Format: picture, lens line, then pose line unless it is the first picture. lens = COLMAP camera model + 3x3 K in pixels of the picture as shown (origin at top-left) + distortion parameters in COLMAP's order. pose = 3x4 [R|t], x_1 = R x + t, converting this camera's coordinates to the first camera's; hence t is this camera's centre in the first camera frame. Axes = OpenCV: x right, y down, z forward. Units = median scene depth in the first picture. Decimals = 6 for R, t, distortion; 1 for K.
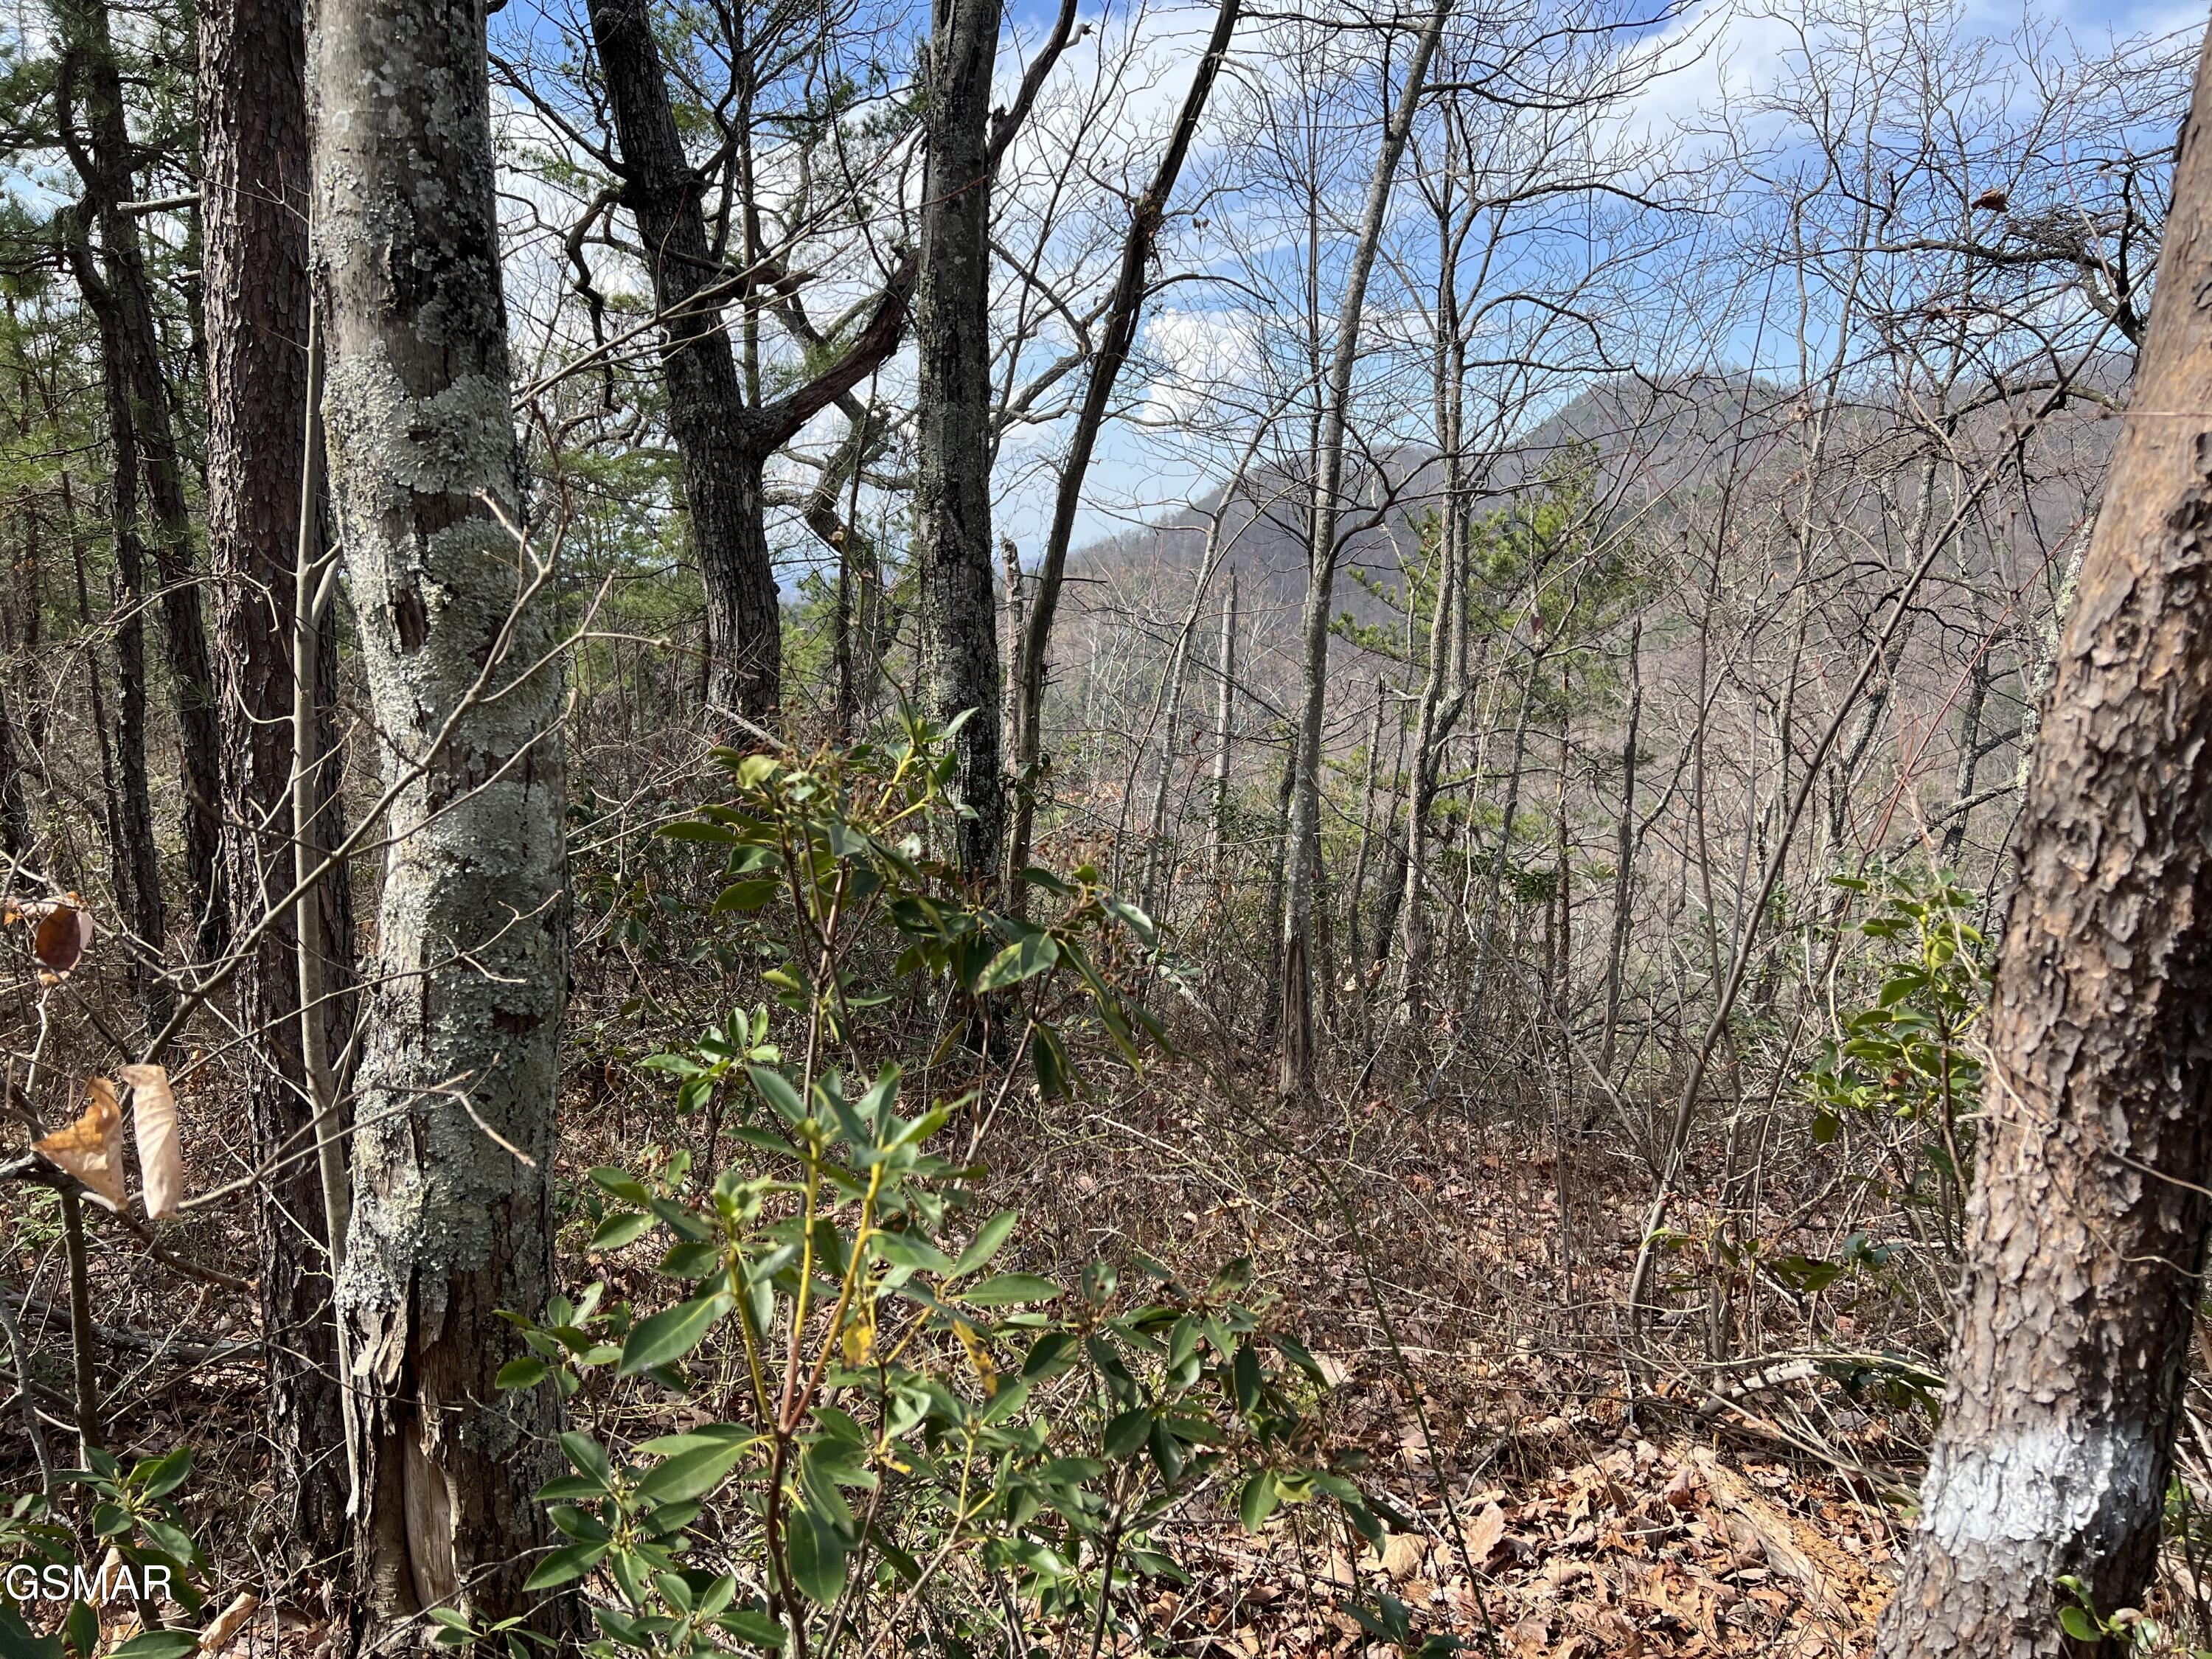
lens RADIAL K [[1679.4, 0, 1106.0], [0, 1679.4, 829.5], [0, 0, 1]] dist [-0.007122, 0.001370]
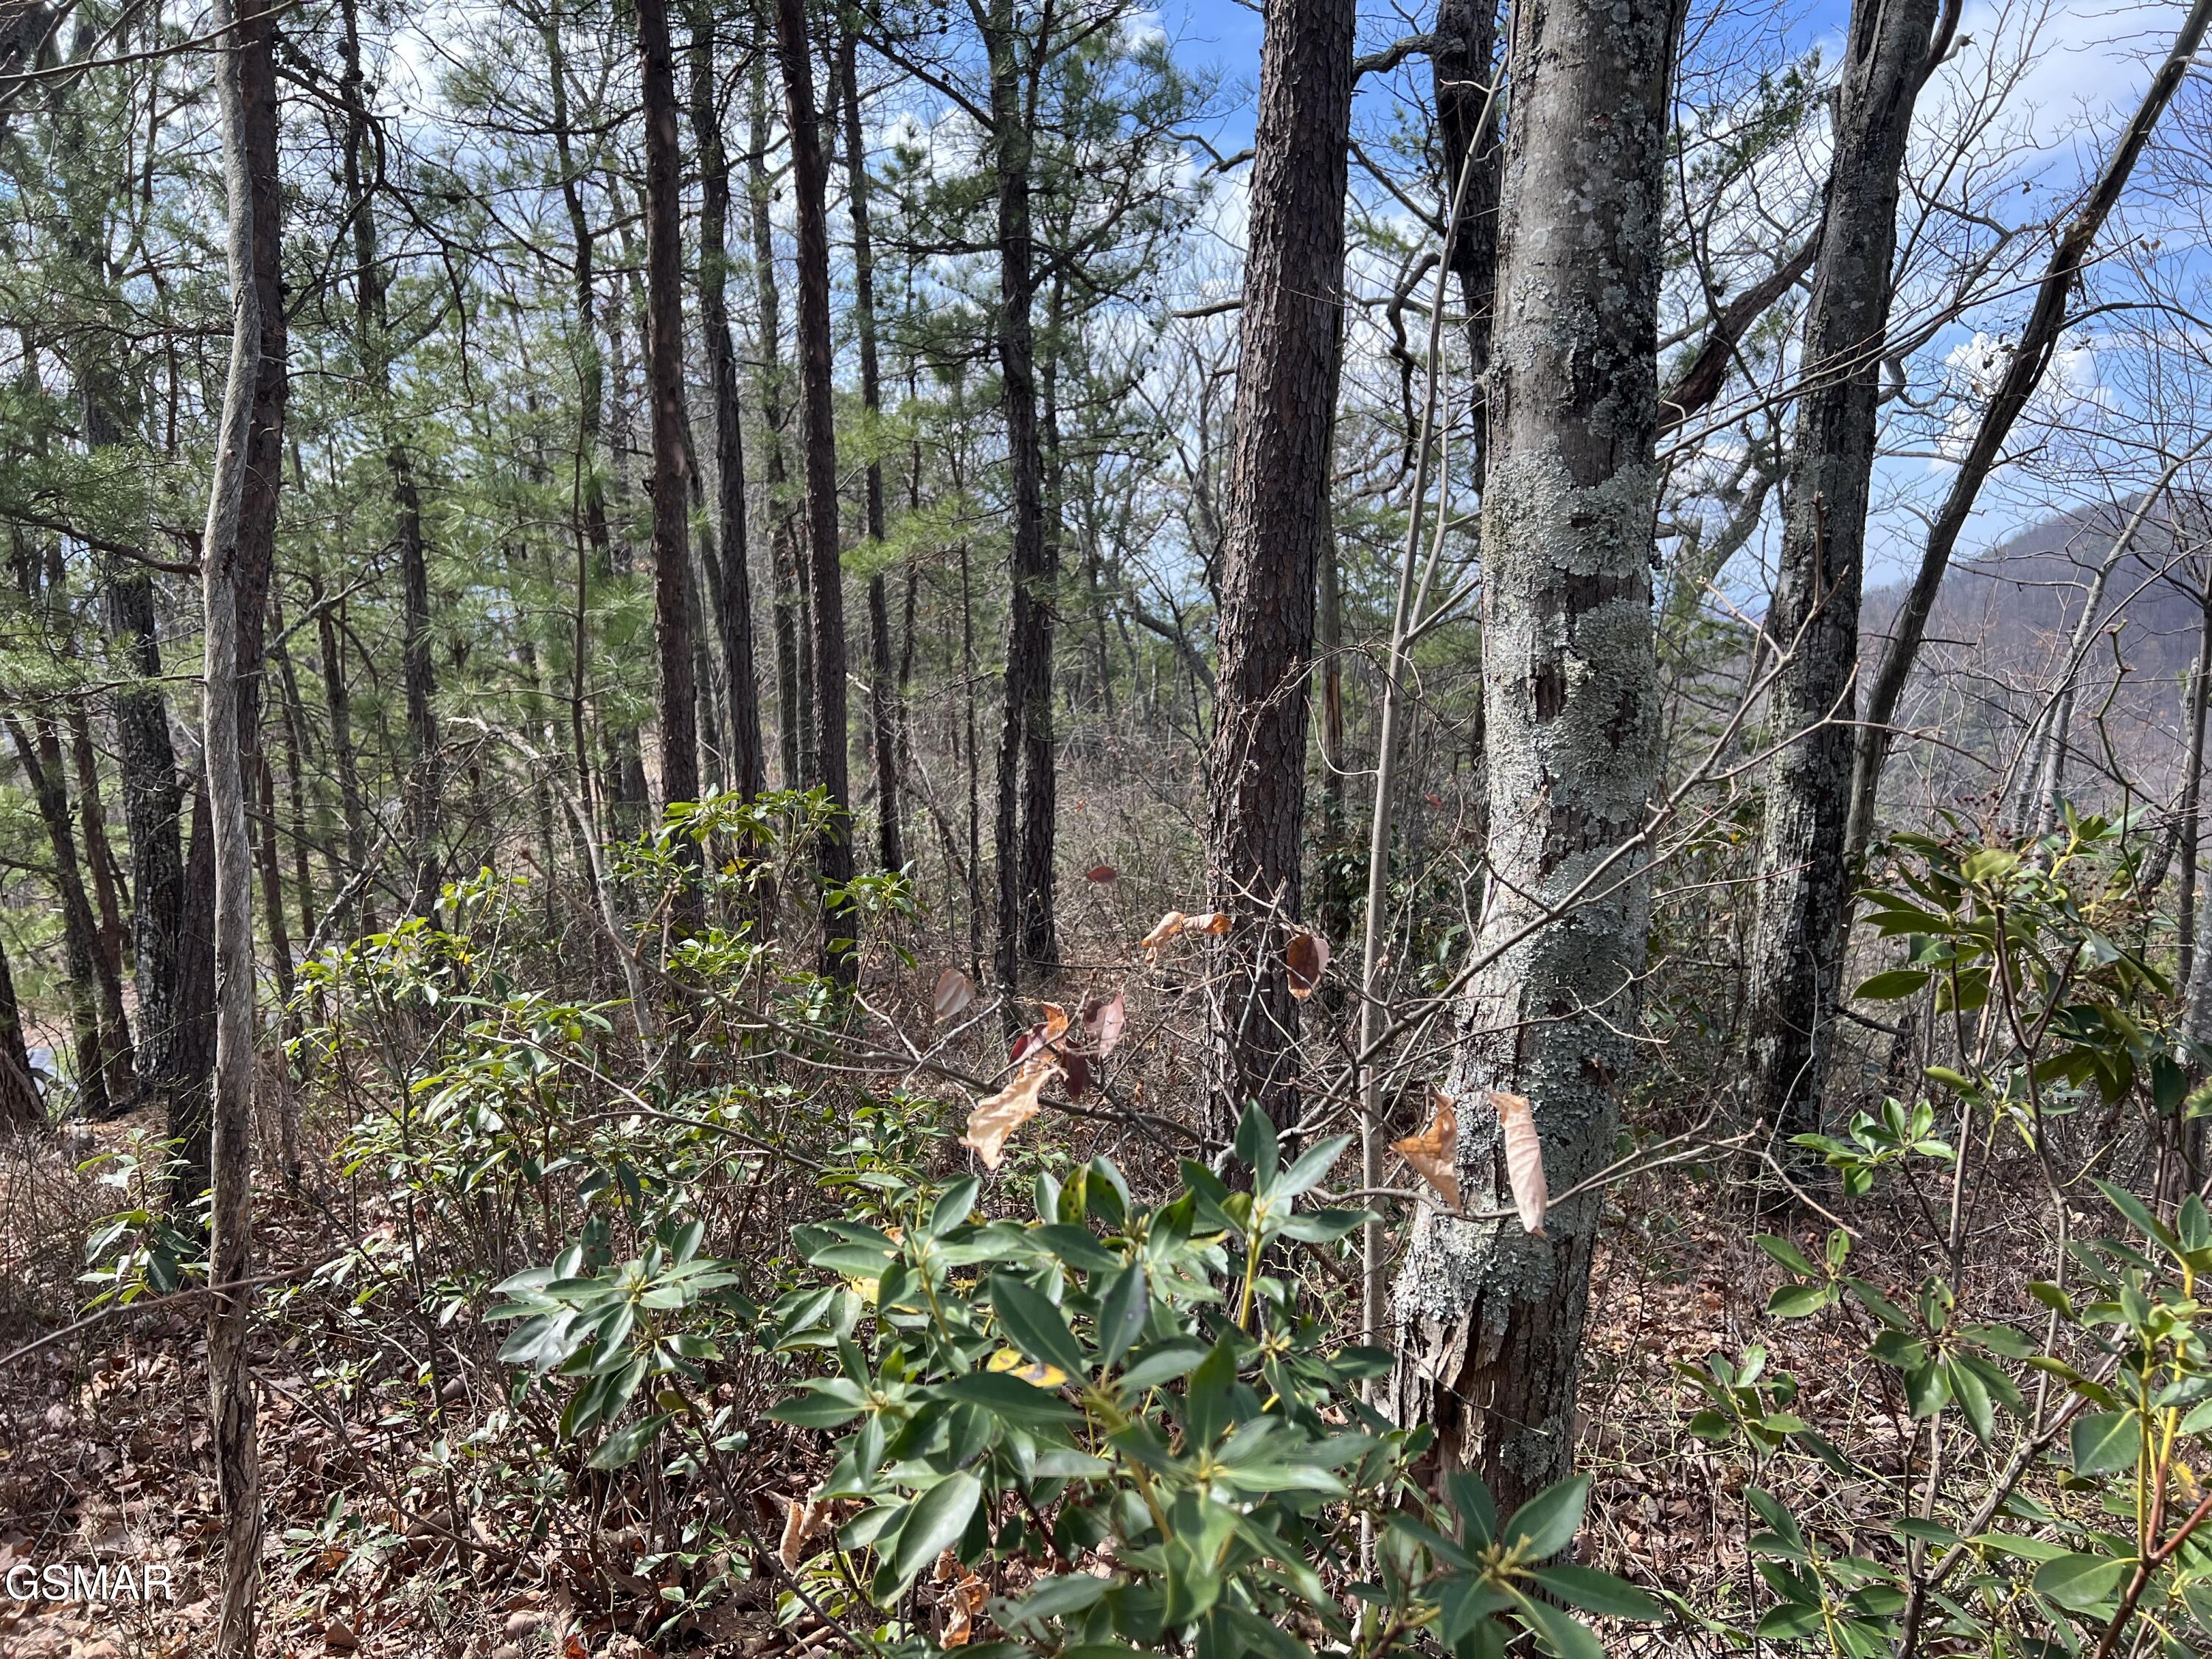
lens RADIAL K [[1661.2, 0, 1105.0], [0, 1661.2, 838.6], [0, 0, 1]] dist [0.032569, -0.069373]
pose [[0.896468, 0.072412, -0.437151, -0.186616], [-0.082689, 0.996565, -0.004494, -0.002282], [0.435324, 0.040176, 0.899377, -0.081594]]
